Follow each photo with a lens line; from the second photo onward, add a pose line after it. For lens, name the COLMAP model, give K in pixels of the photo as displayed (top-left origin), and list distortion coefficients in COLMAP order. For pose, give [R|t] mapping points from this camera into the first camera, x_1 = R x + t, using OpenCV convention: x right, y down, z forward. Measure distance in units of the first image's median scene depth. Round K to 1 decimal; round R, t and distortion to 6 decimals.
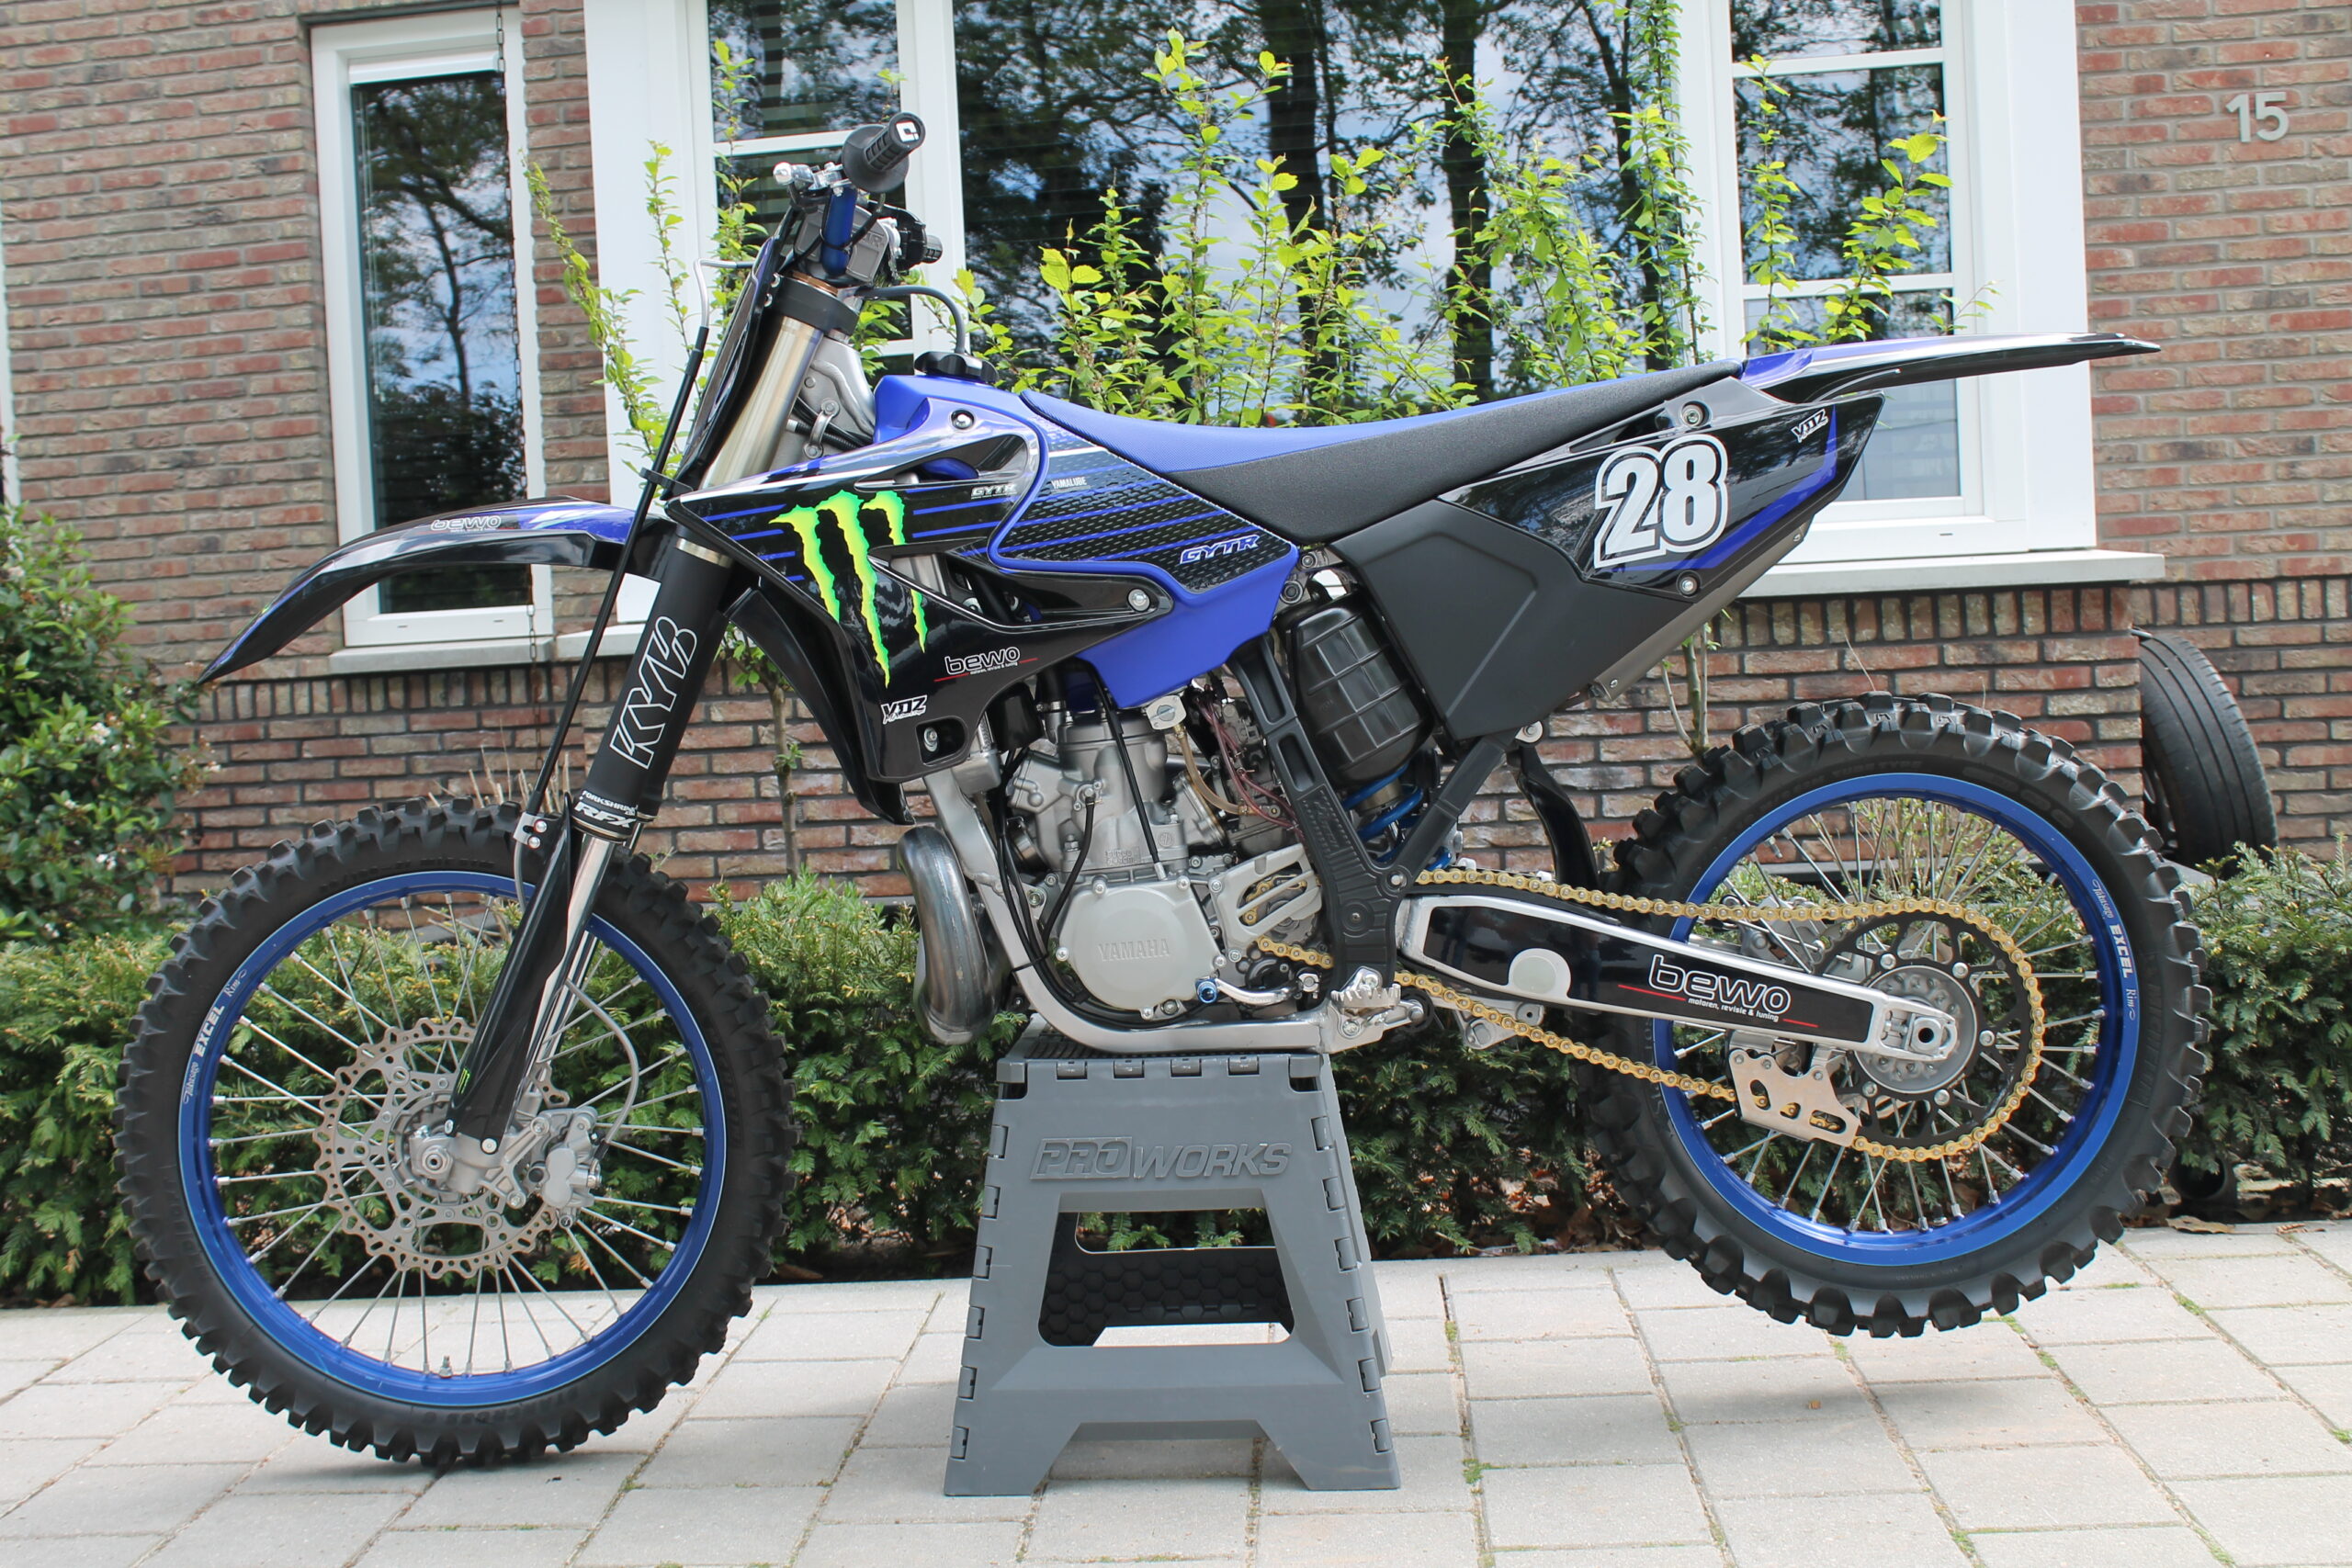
lens RADIAL K [[2521.7, 0, 1176.0], [0, 2521.7, 784.0], [0, 0, 1]] dist [-0.126636, 0.153295]
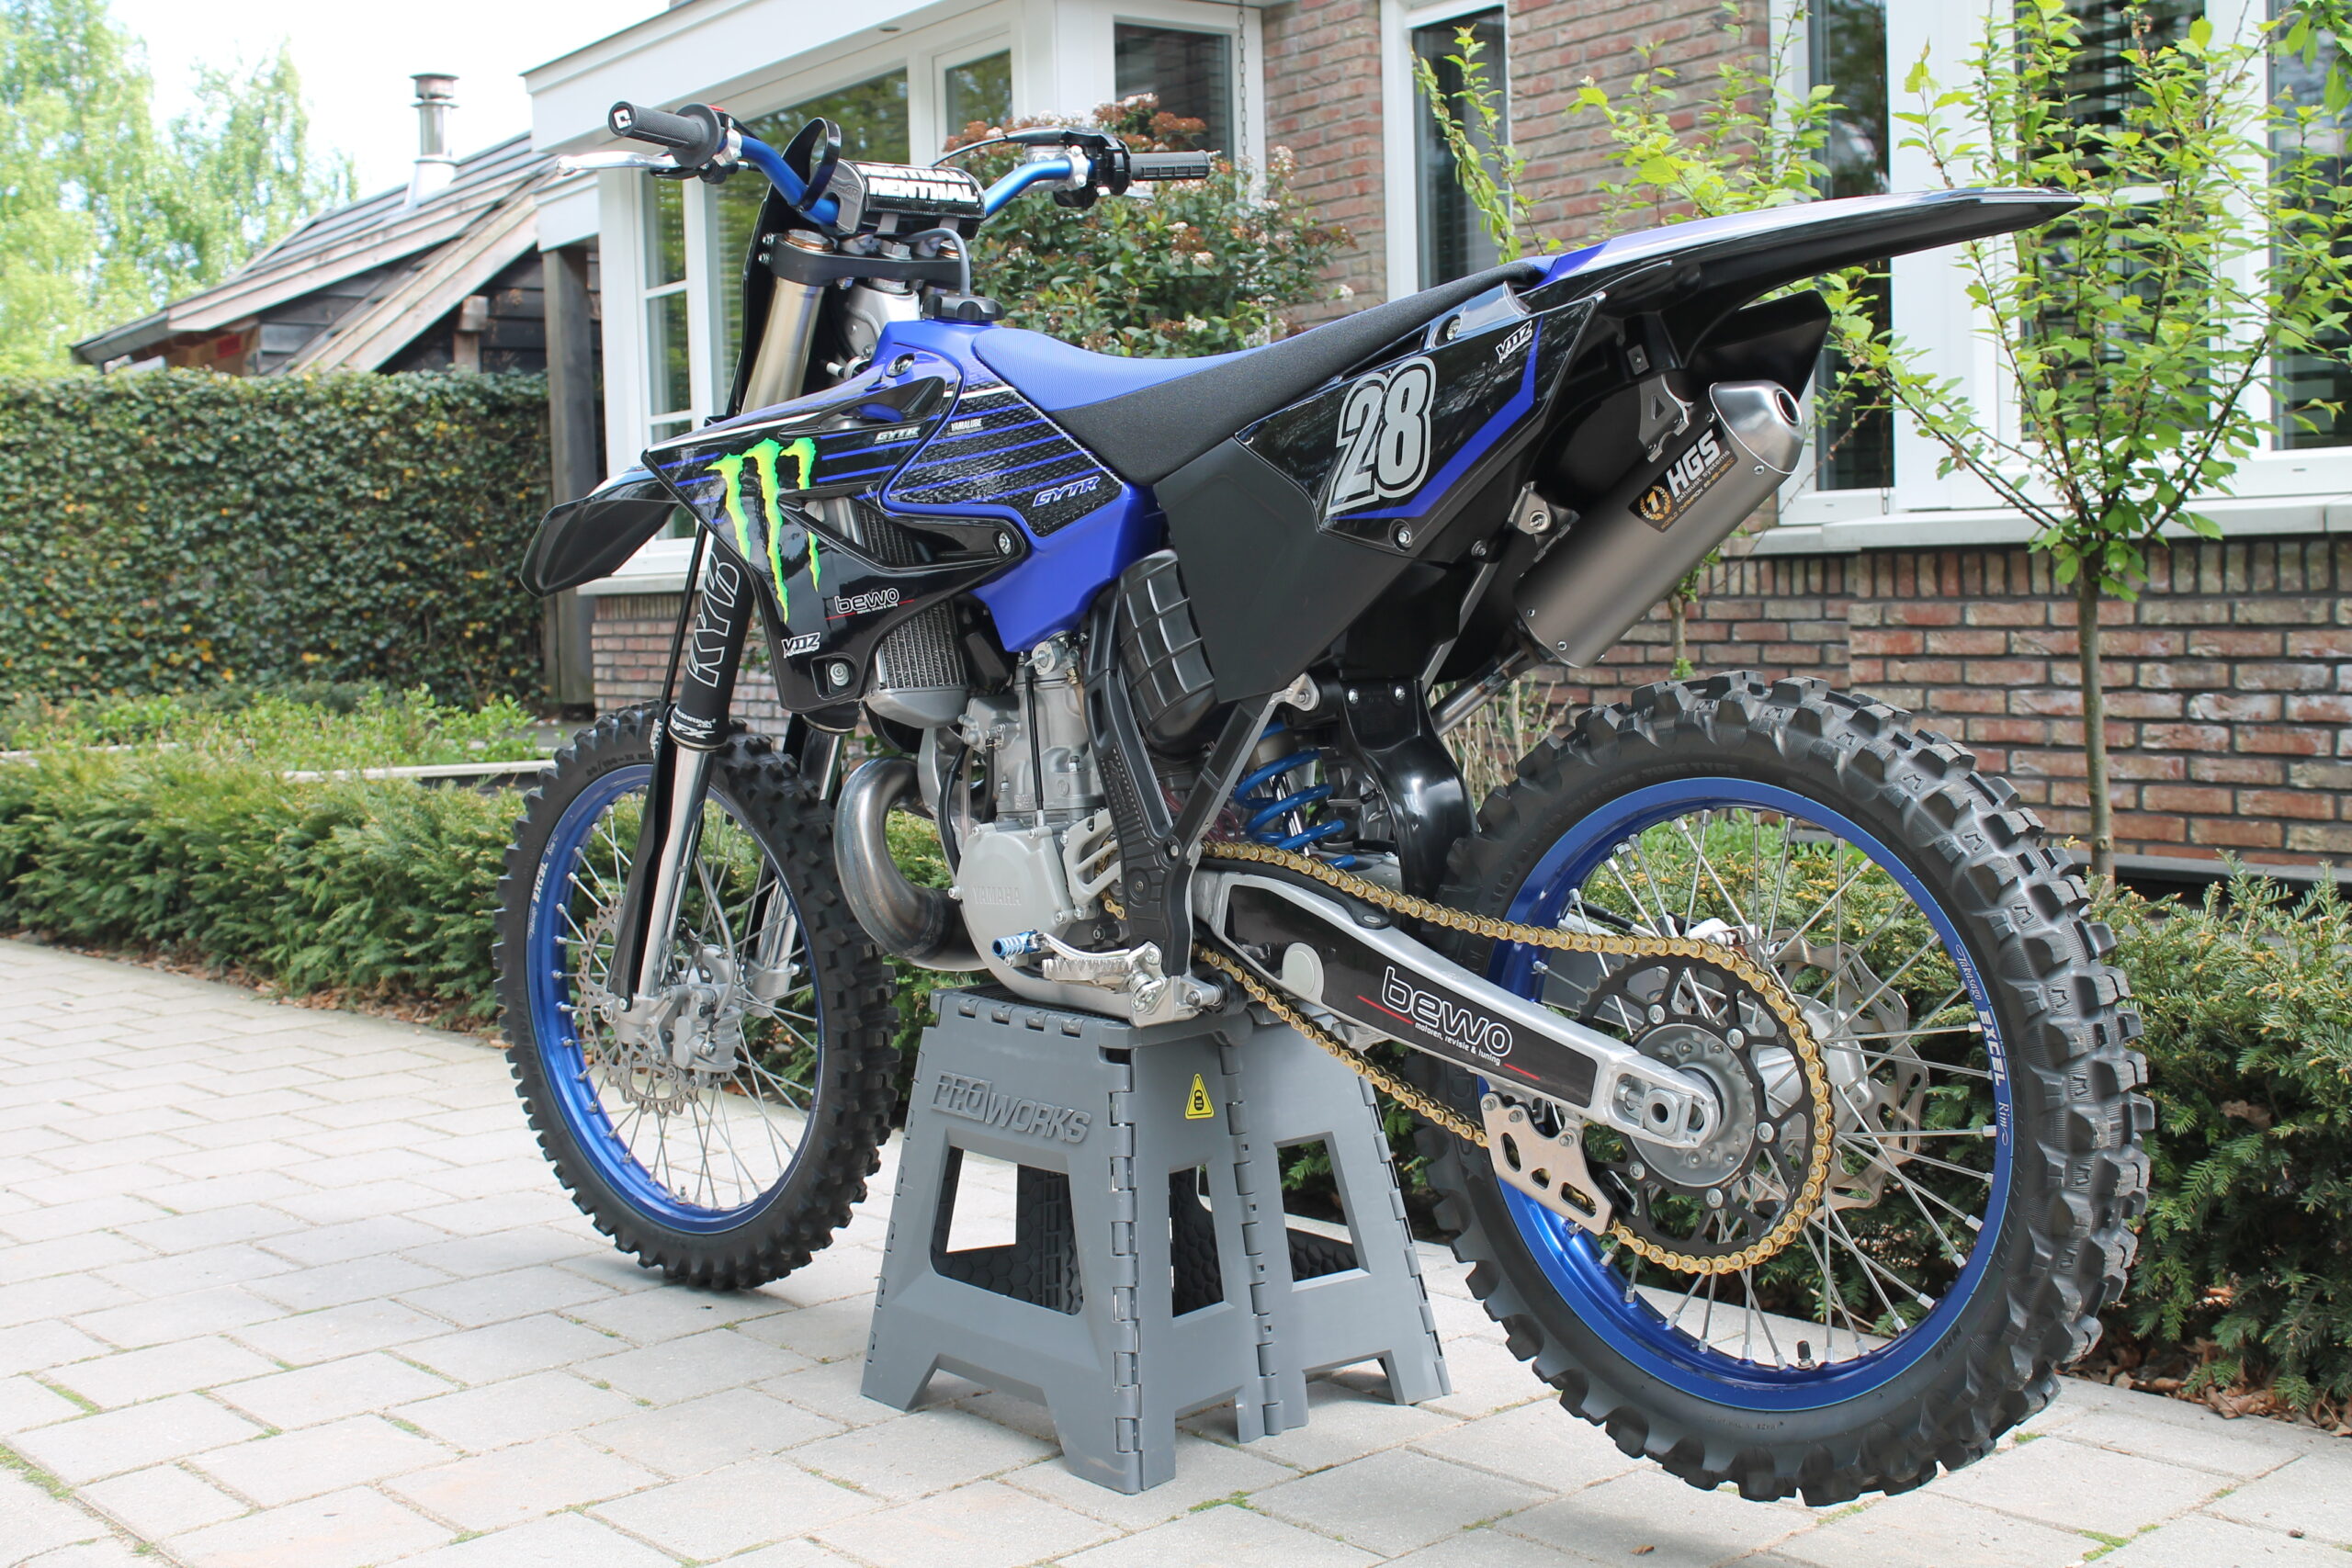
lens RADIAL K [[2848.3, 0, 1176.0], [0, 2848.3, 784.0], [0, 0, 1]] dist [-0.145834, 0.023290]
pose [[0.690075, 0.078525, -0.719466, 0.794582], [-0.043598, 0.996801, 0.066977, -0.053361], [0.722424, -0.014852, 0.691291, 0.262357]]
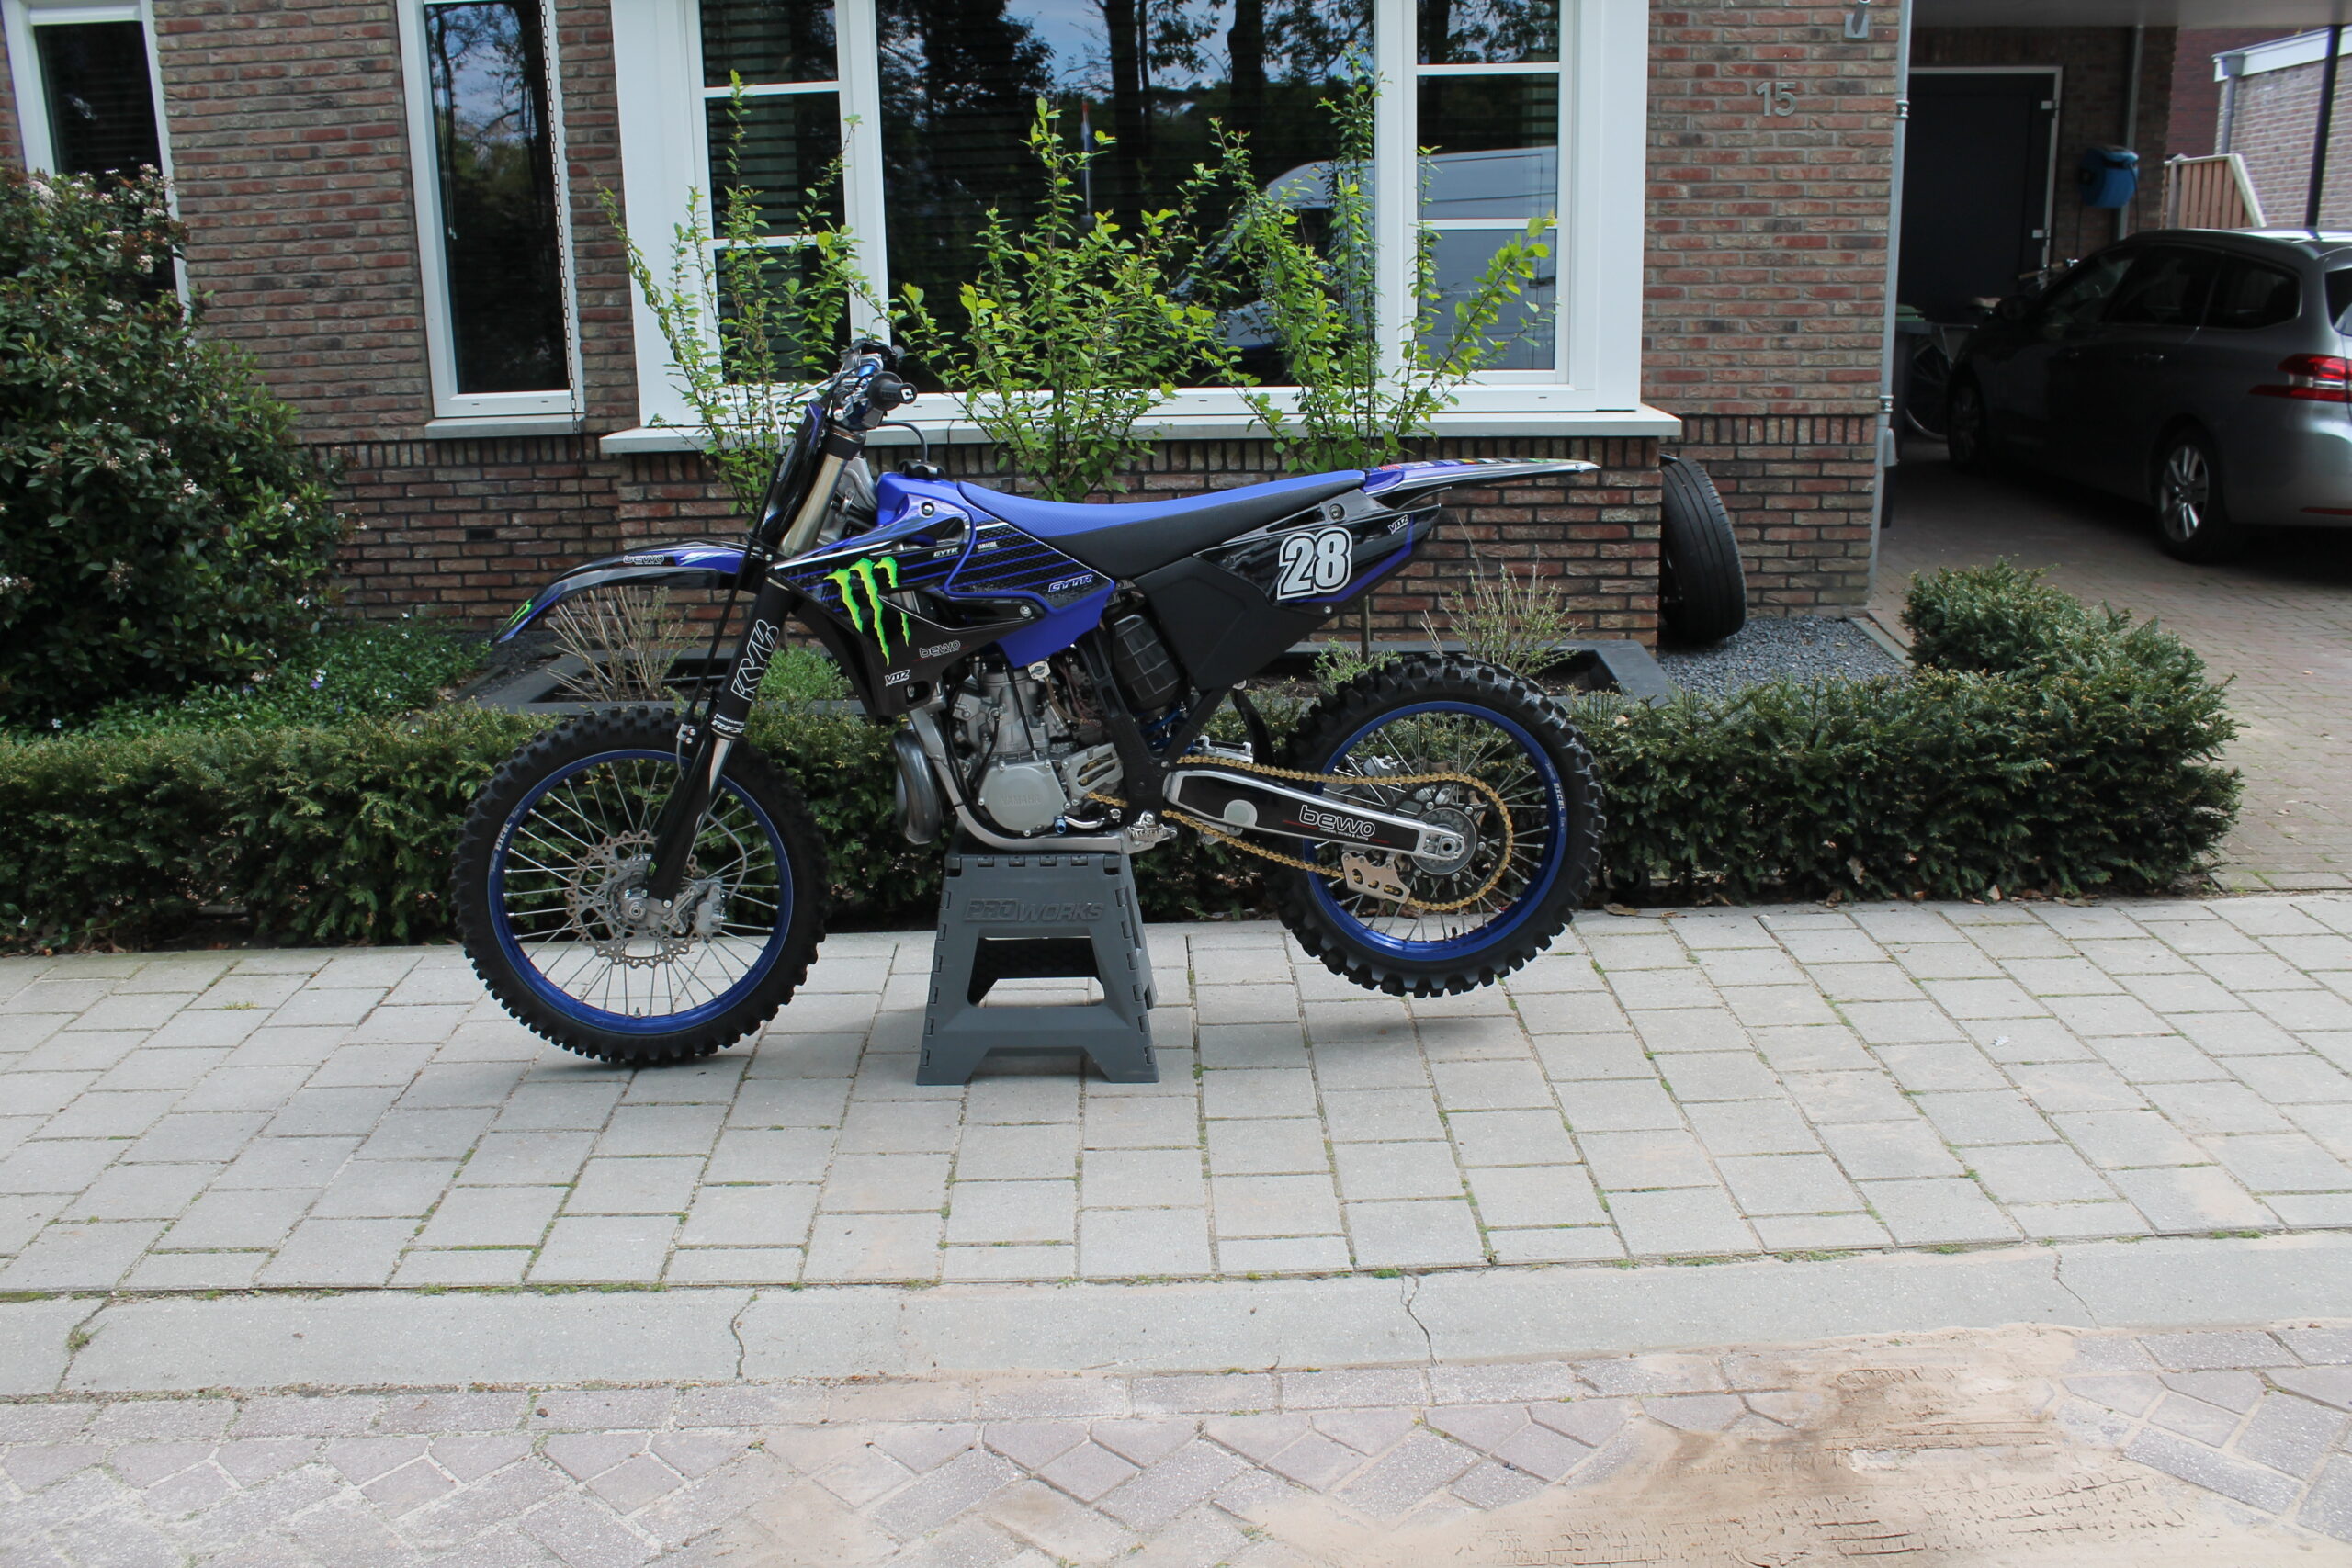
lens RADIAL K [[1981.1, 0, 1167.1], [0, 1981.1, 788.6], [0, 0, 1]] dist [-0.173656, 0.151913]
pose [[0.996411, 0.007400, 0.084320, -0.030355], [-0.024444, 0.978887, 0.202937, -0.225546], [-0.081038, -0.204270, 0.975555, -0.391990]]
